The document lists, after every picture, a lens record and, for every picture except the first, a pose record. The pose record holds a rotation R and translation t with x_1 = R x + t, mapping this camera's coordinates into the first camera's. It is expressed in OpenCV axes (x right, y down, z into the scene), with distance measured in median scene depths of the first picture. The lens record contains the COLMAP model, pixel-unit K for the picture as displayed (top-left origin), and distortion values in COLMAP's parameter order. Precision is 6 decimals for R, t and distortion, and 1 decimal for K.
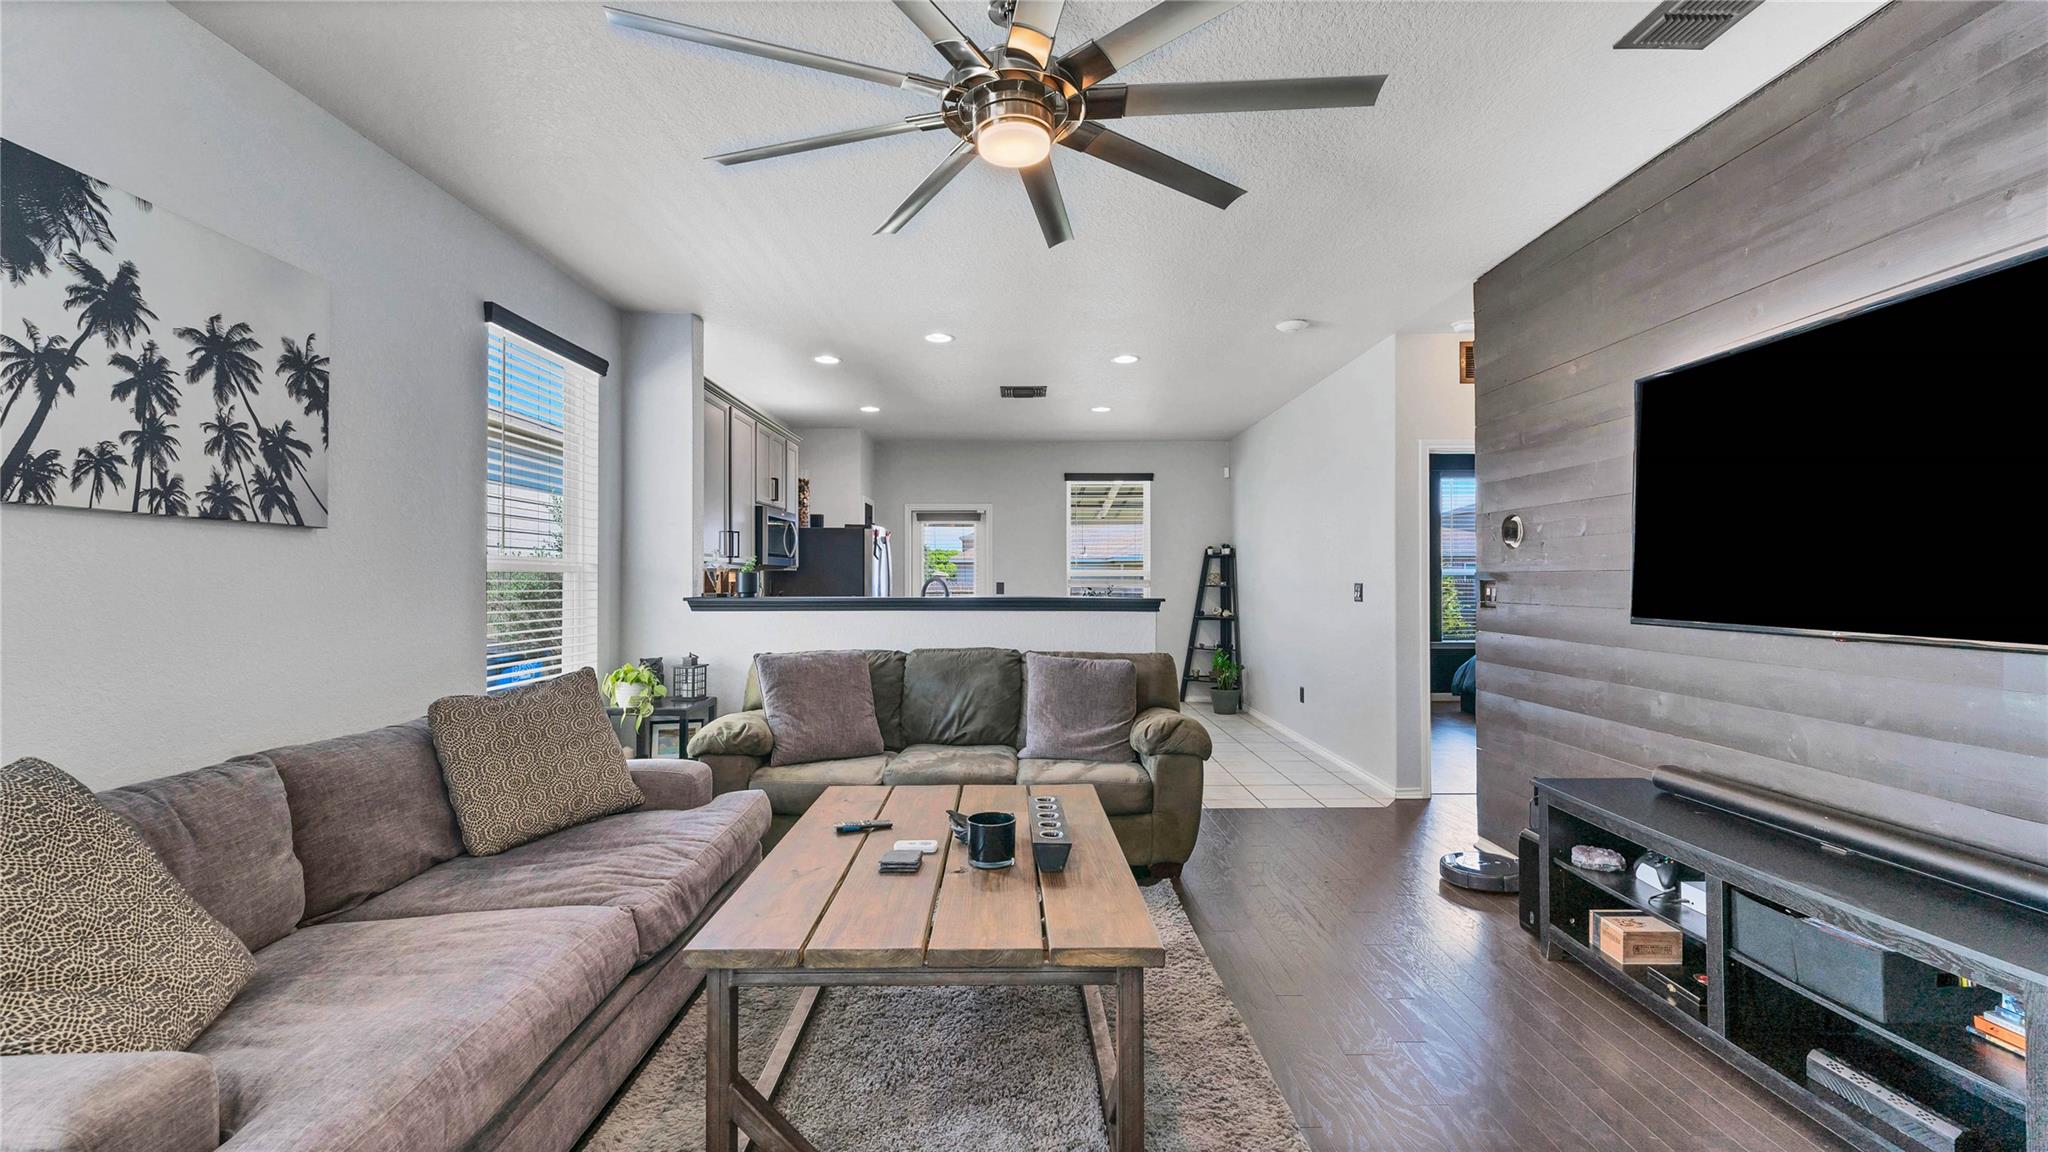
lens RADIAL K [[847.2, 0, 1028.0], [0, 847.2, 573.6], [0, 0, 1]] dist [-0.004156, -0.000061]
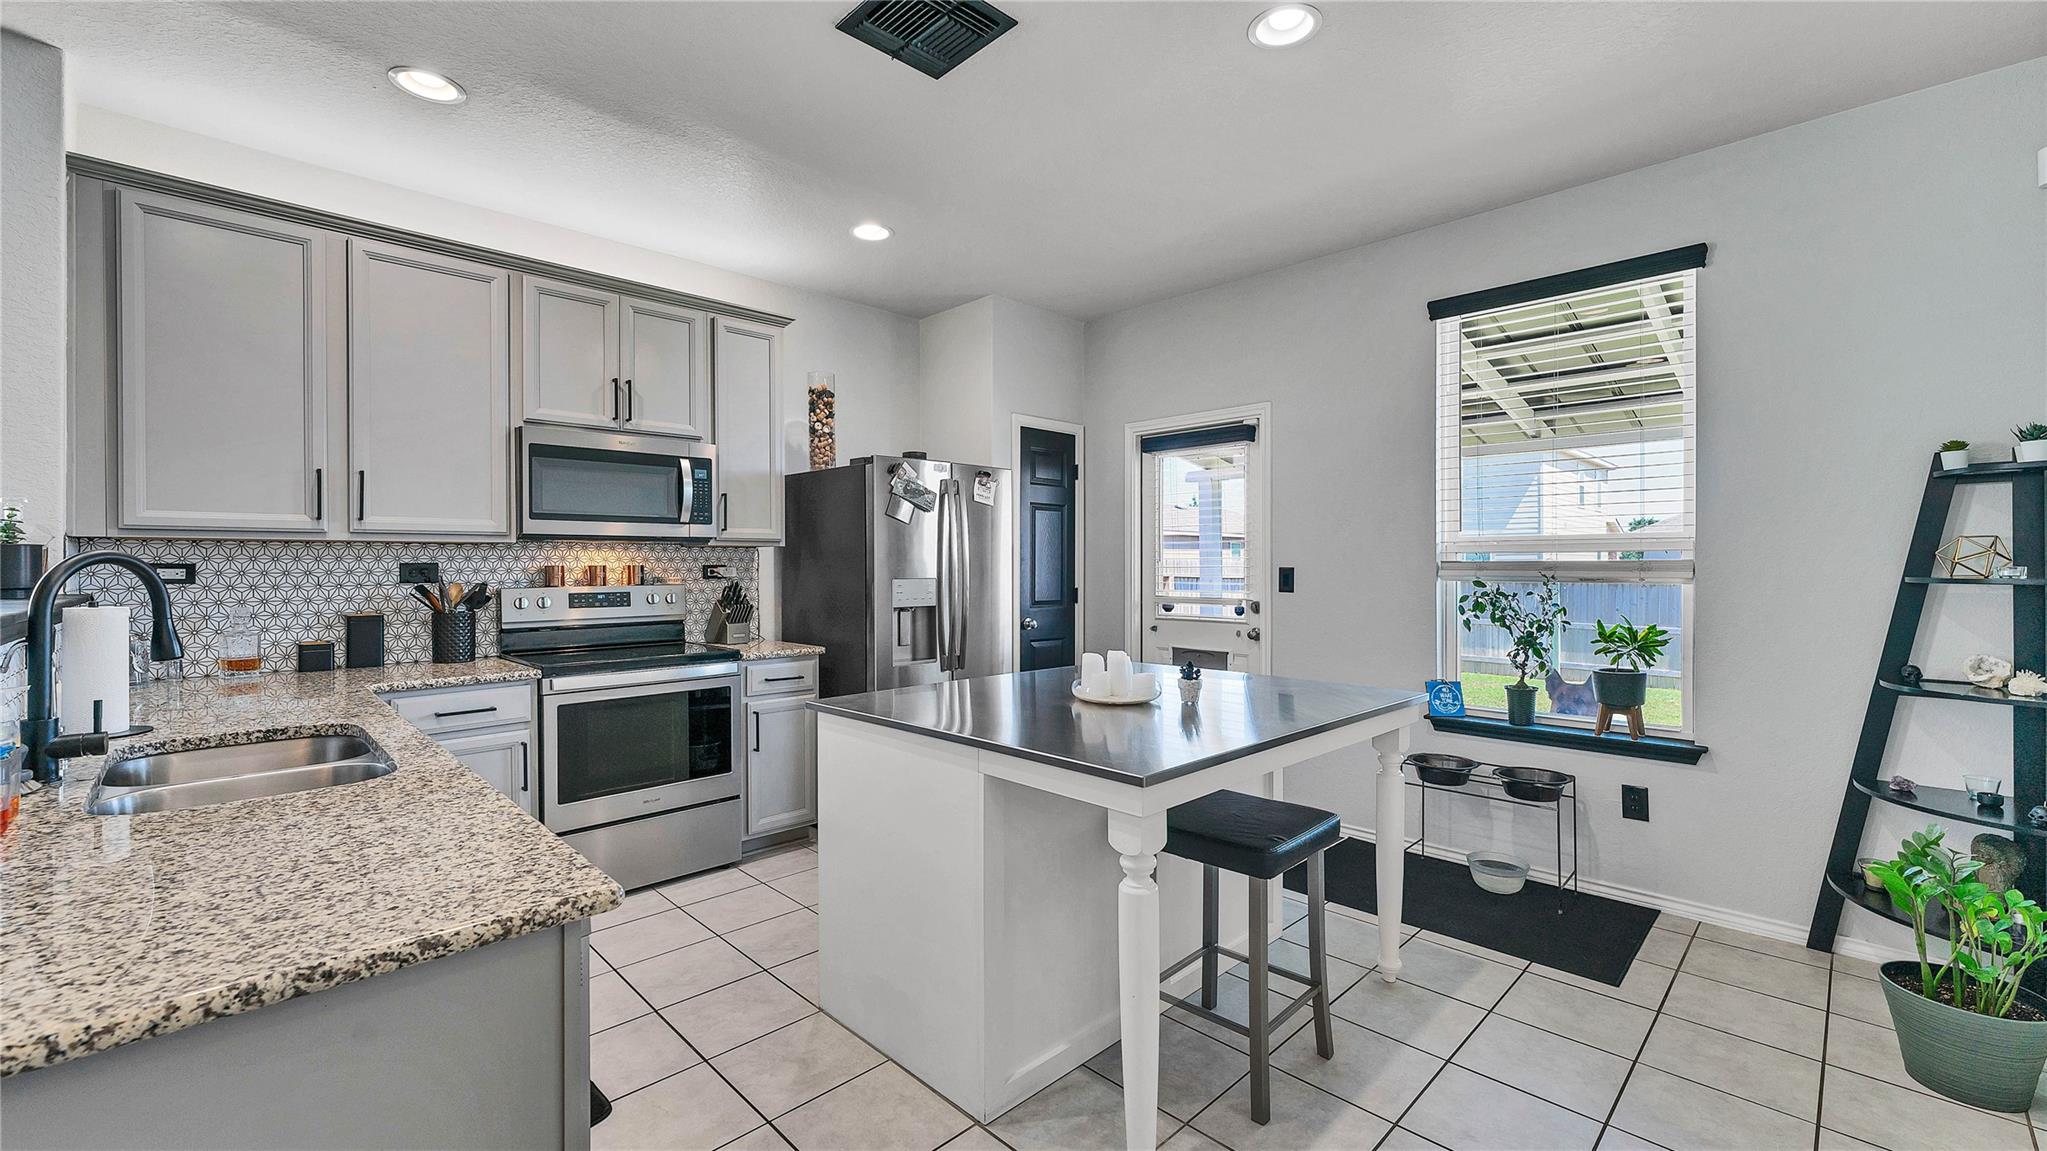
lens RADIAL K [[846.8, 0, 985.6], [0, 846.8, 575.1], [0, 0, 1]] dist [-0.004156, -0.000061]
pose [[0.685336, 0.007328, -0.728190, 0.669088], [0.006584, 0.999846, 0.016258, 0.021191], [0.728197, -0.015936, 0.685182, 1.917379]]
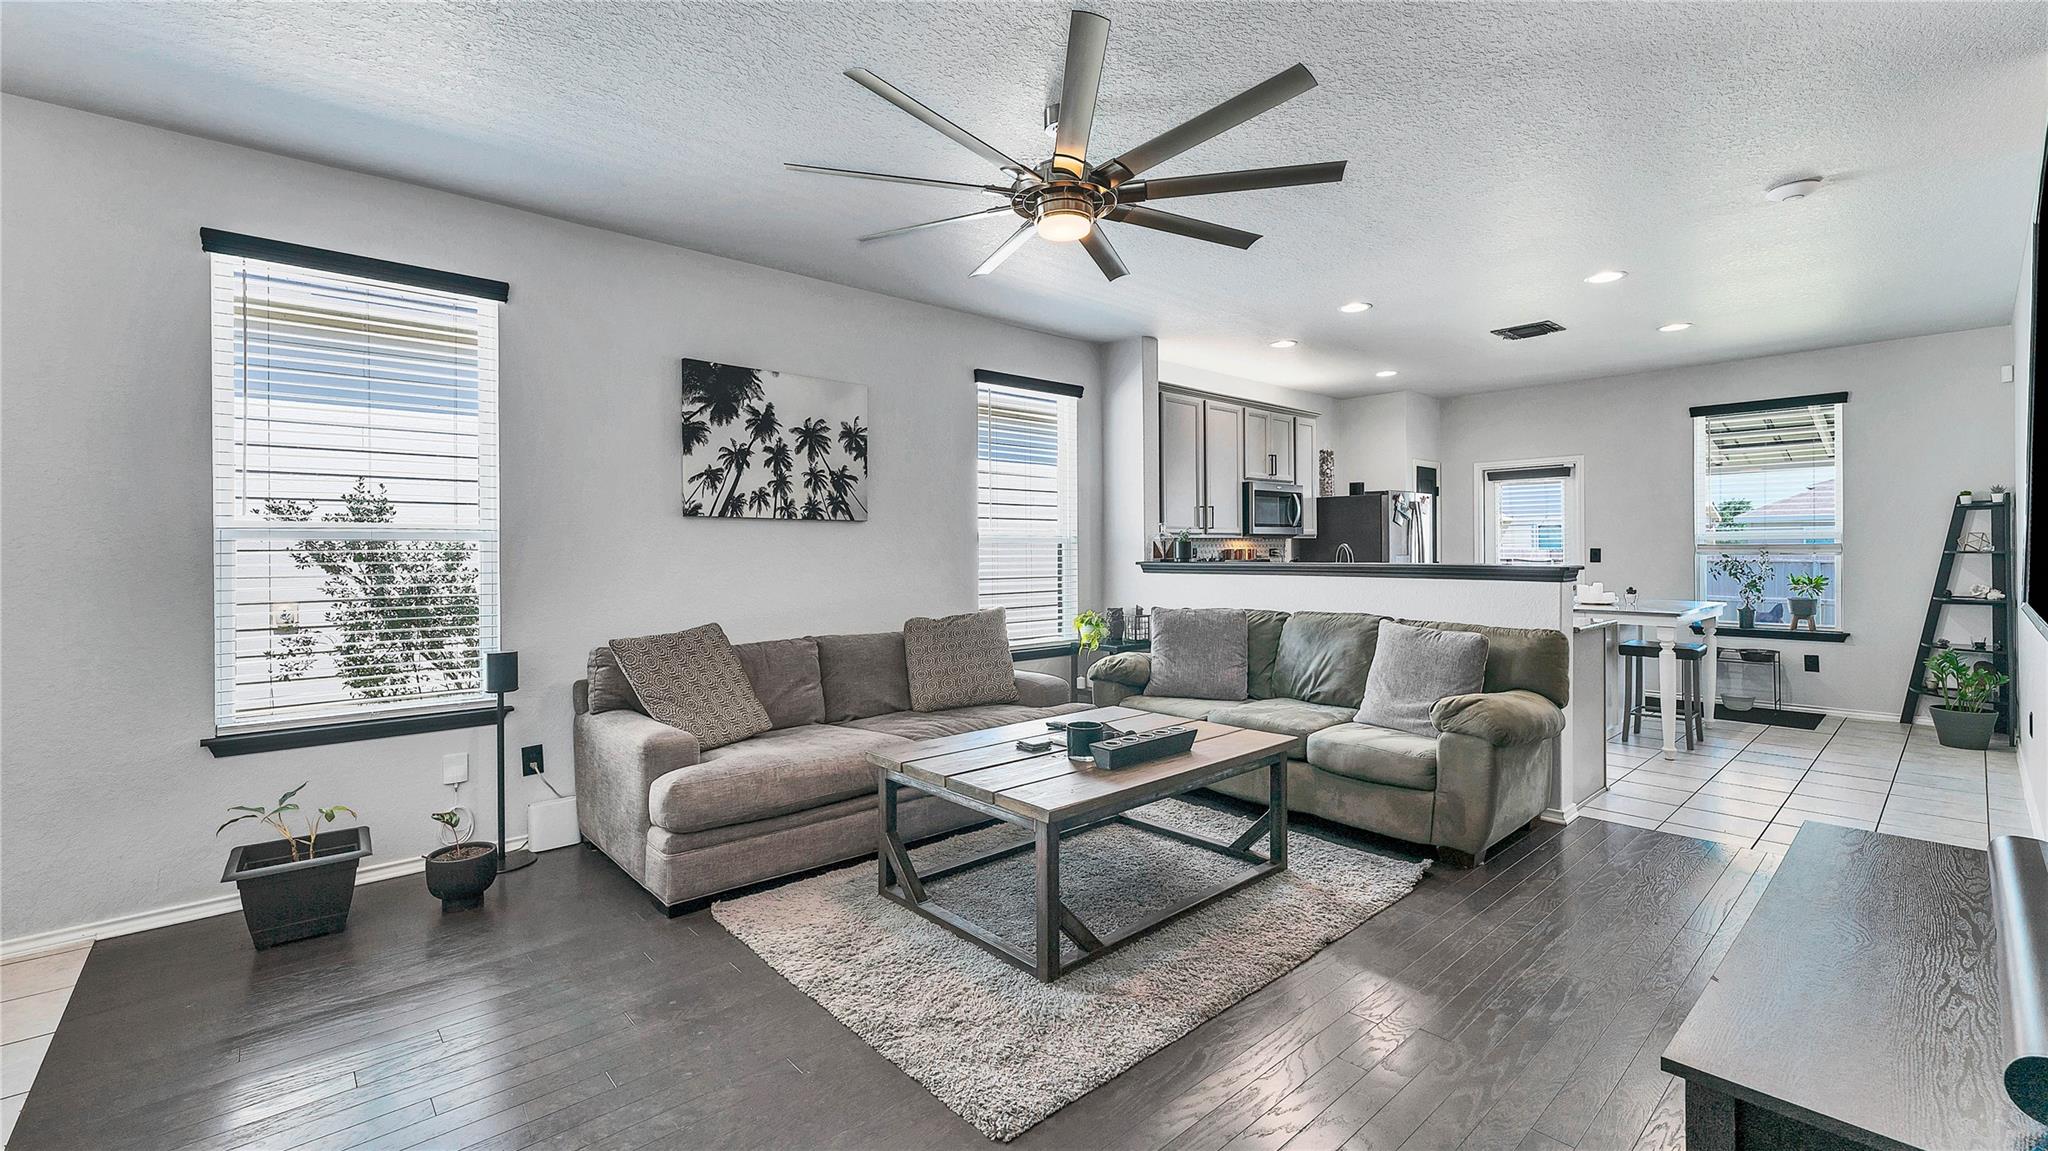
lens RADIAL K [[847.2, 0, 998.0], [0, 847.2, 554.3], [0, 0, 1]] dist [-0.004156, -0.000061]
pose [[0.650029, 0.000939, -0.759908, 0.755407], [0.011412, 0.999874, 0.010998, 0.001194], [0.759823, -0.015821, 0.649937, 0.020799]]
